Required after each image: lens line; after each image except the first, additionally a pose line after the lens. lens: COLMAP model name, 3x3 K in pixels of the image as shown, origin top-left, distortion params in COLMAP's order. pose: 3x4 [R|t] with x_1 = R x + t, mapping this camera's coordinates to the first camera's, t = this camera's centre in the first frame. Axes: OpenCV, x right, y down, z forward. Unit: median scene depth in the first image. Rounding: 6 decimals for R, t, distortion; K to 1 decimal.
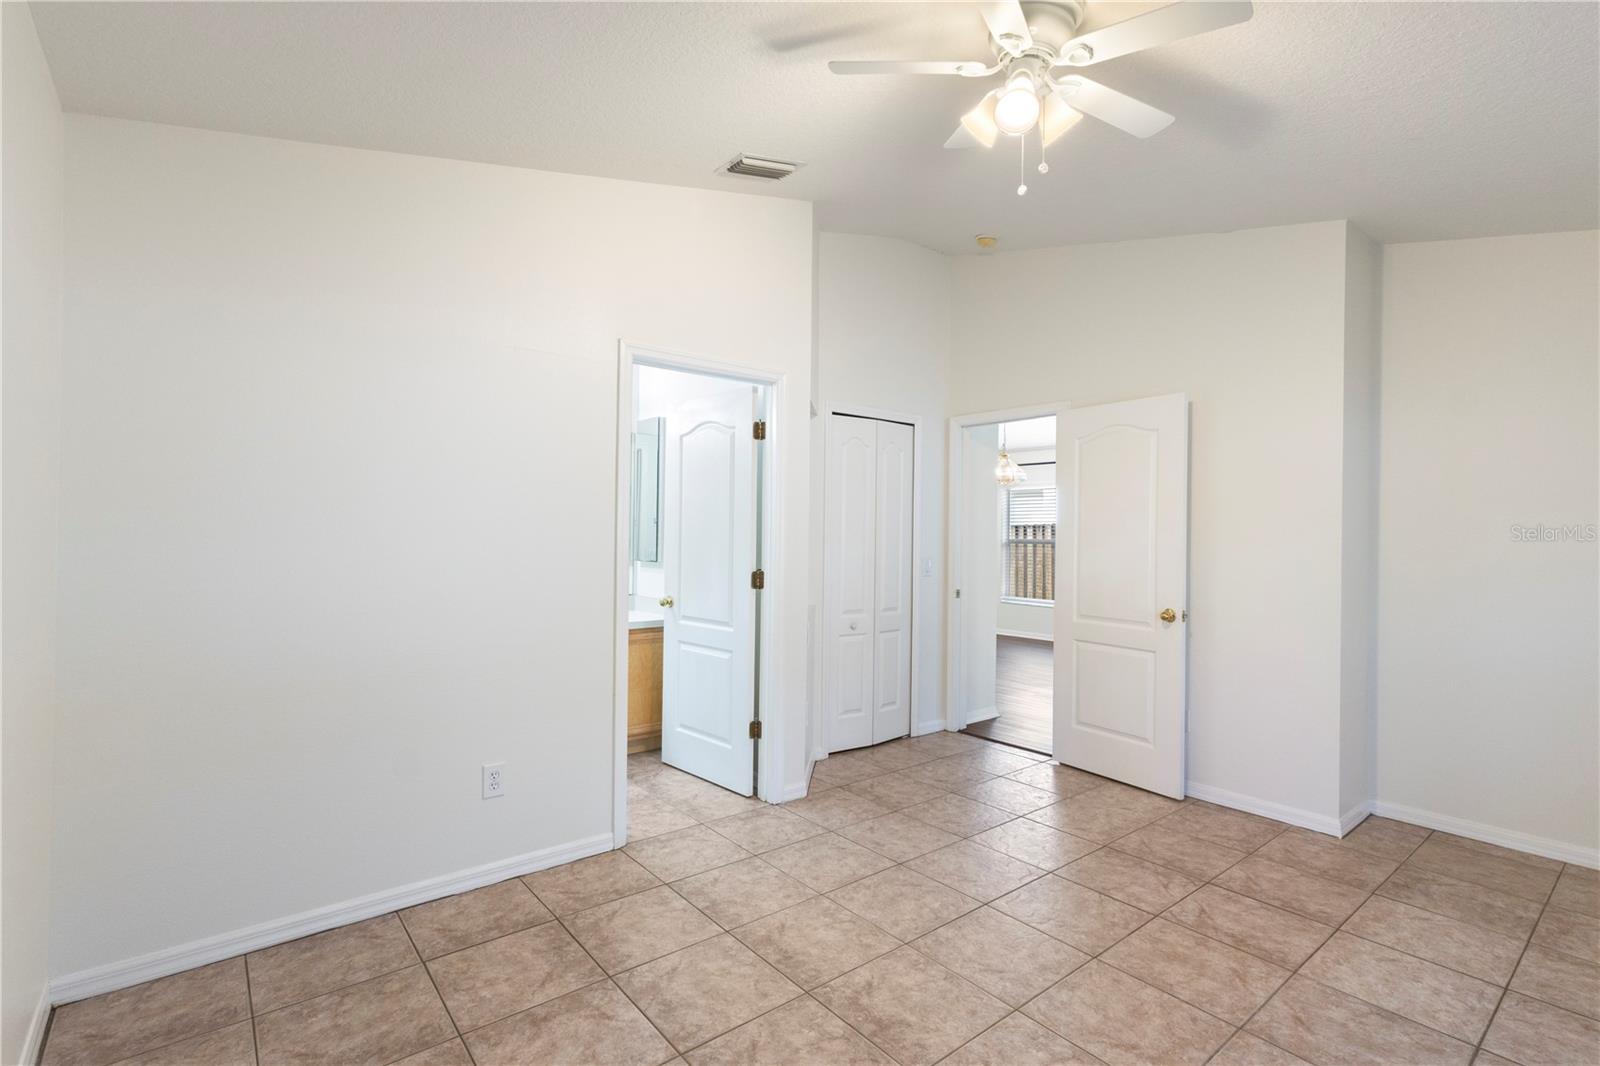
lens RADIAL K [[748.9, 0, 798.1], [0, 748.9, 529.7], [0, 0, 1]] dist [0.001119, 0.000671]
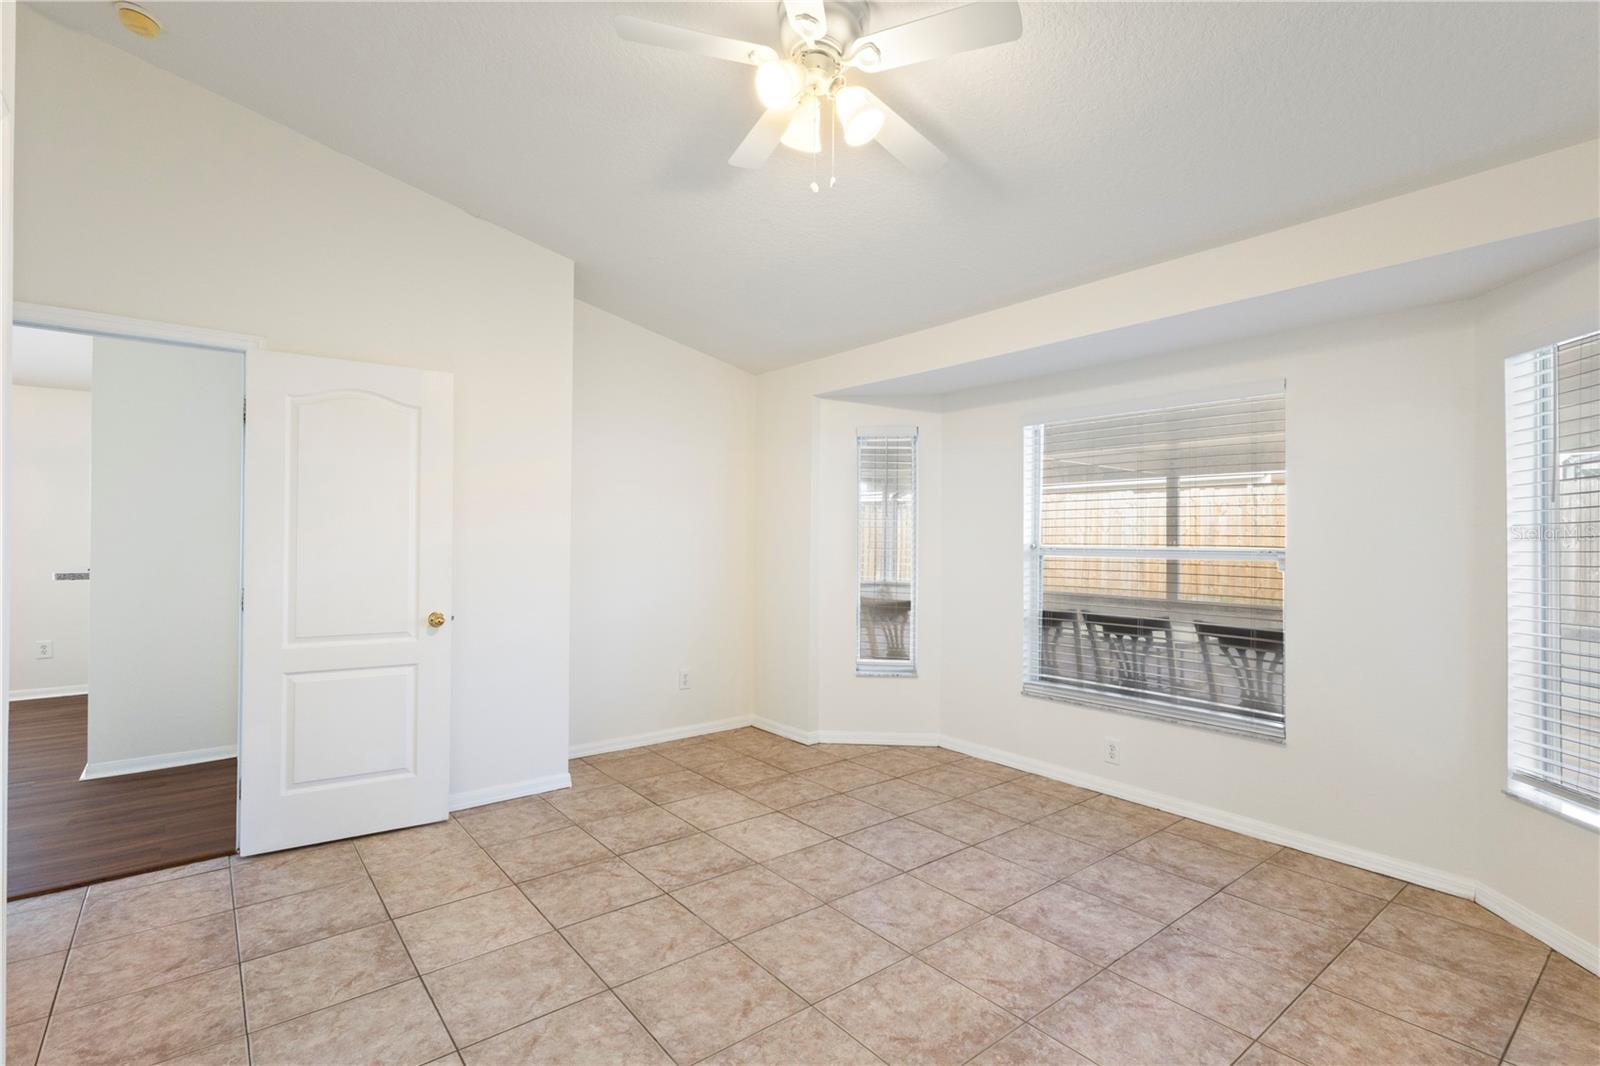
lens RADIAL K [[748.9, 0, 797.2], [0, 748.9, 538.3], [0, 0, 1]] dist [0.001119, 0.000671]
pose [[0.002343, -0.014902, 0.999886, -0.484412], [-0.011619, 0.999821, 0.014928, -0.000236], [-0.999930, -0.011653, 0.002170, 0.704465]]
